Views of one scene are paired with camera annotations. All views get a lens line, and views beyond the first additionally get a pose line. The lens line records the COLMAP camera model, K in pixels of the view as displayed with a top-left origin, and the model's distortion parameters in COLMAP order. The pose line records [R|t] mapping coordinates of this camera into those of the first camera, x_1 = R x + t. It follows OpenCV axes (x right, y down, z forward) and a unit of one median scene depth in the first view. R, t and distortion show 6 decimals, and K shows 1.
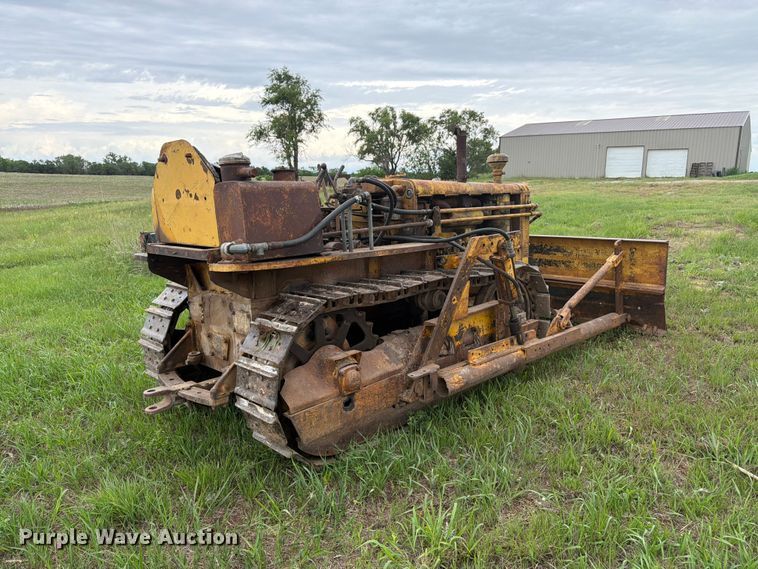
lens RADIAL K [[538.9, 0, 379.0], [0, 538.9, 284.5], [0, 0, 1]] dist [0.056271, -0.070009]
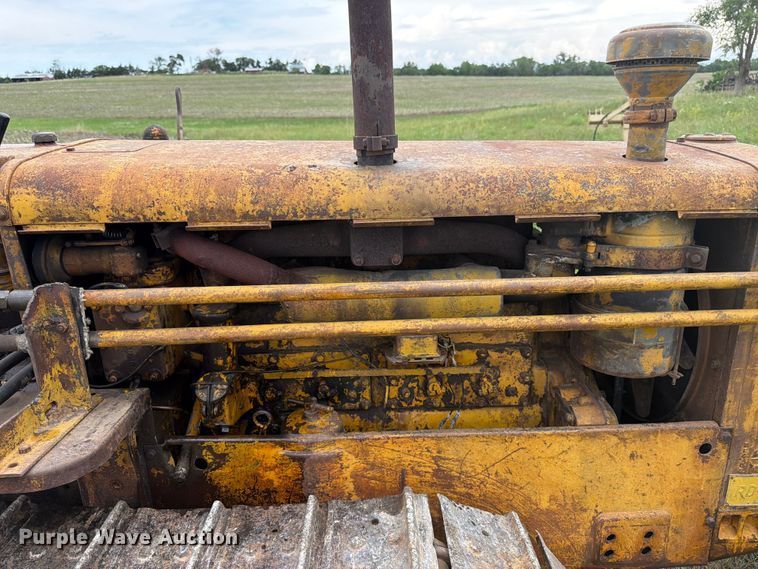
lens RADIAL K [[546.5, 0, 378.9], [0, 546.5, 283.8], [0, 0, 1]] dist [-0.007328, 0.004473]
pose [[0.728263, 0.219542, -0.649179, 0.031480], [-0.107704, 0.972191, 0.207955, -0.018493], [0.676781, -0.081527, 0.731656, 0.081042]]
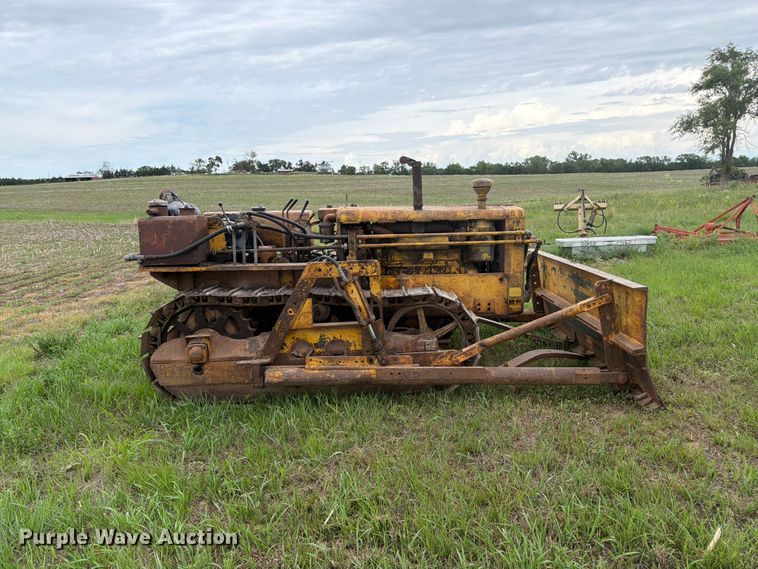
lens RADIAL K [[533.3, 0, 376.2], [0, 533.3, 285.8], [0, 0, 1]] dist [0.094302, -0.130446]
pose [[0.697636, 0.114701, -0.707211, 0.083944], [-0.107256, 0.992698, 0.055199, -0.008809], [0.708378, 0.037344, 0.704844, 0.020719]]
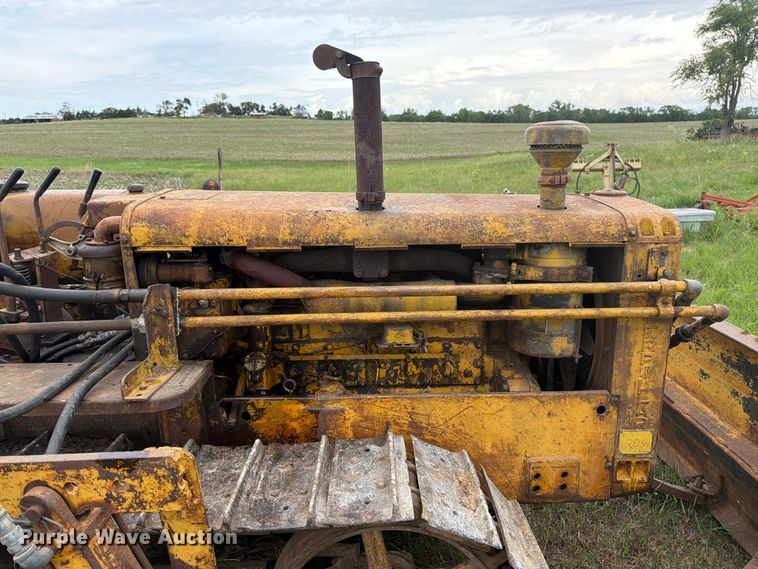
lens RADIAL K [[540.6, 0, 379.0], [0, 540.6, 284.5], [0, 0, 1]] dist [0.032888, -0.042497]
pose [[0.727840, 0.179949, -0.661715, 0.039704], [-0.117699, 0.983418, 0.137973, -0.018754], [0.675570, -0.022539, 0.736951, 0.072753]]
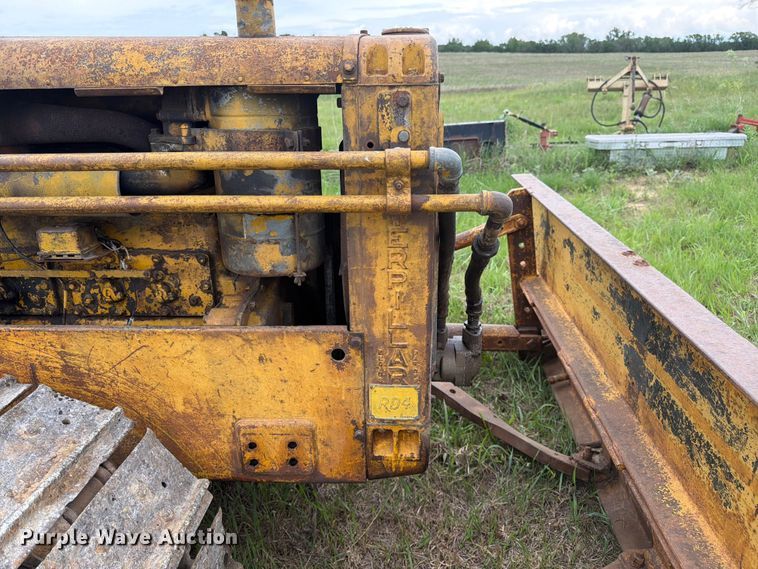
lens RADIAL K [[548.8, 0, 382.2], [0, 548.8, 288.5], [0, 0, 1]] dist [0.006102, -0.005905]
pose [[0.679444, 0.266439, -0.683641, 0.045515], [-0.119613, 0.959495, 0.255071, -0.016534], [0.723912, -0.091534, 0.683793, 0.094997]]
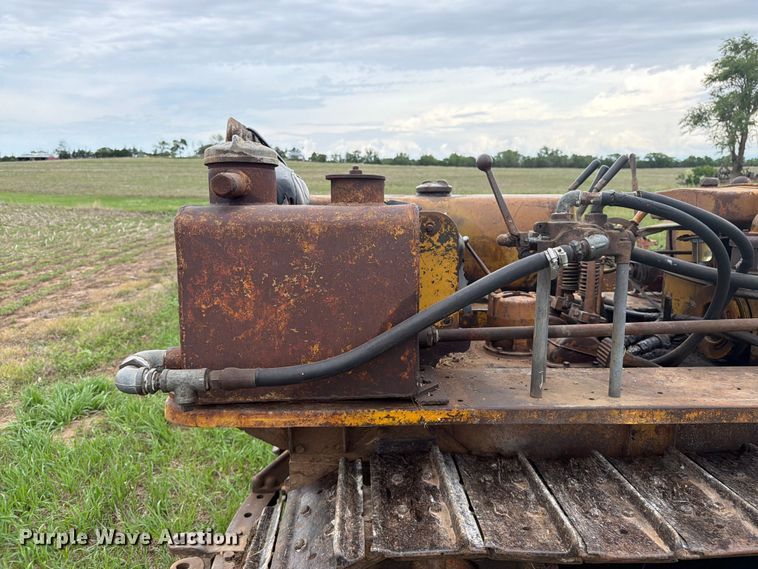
lens RADIAL K [[538.9, 0, 379.0], [0, 538.9, 284.5], [0, 0, 1]] dist [0.056271, -0.070009]
pose [[0.740006, 0.136751, -0.658551, 0.007253], [-0.127766, 0.989866, 0.061981, -0.010310], [0.660353, 0.038275, 0.749979, 0.046419]]
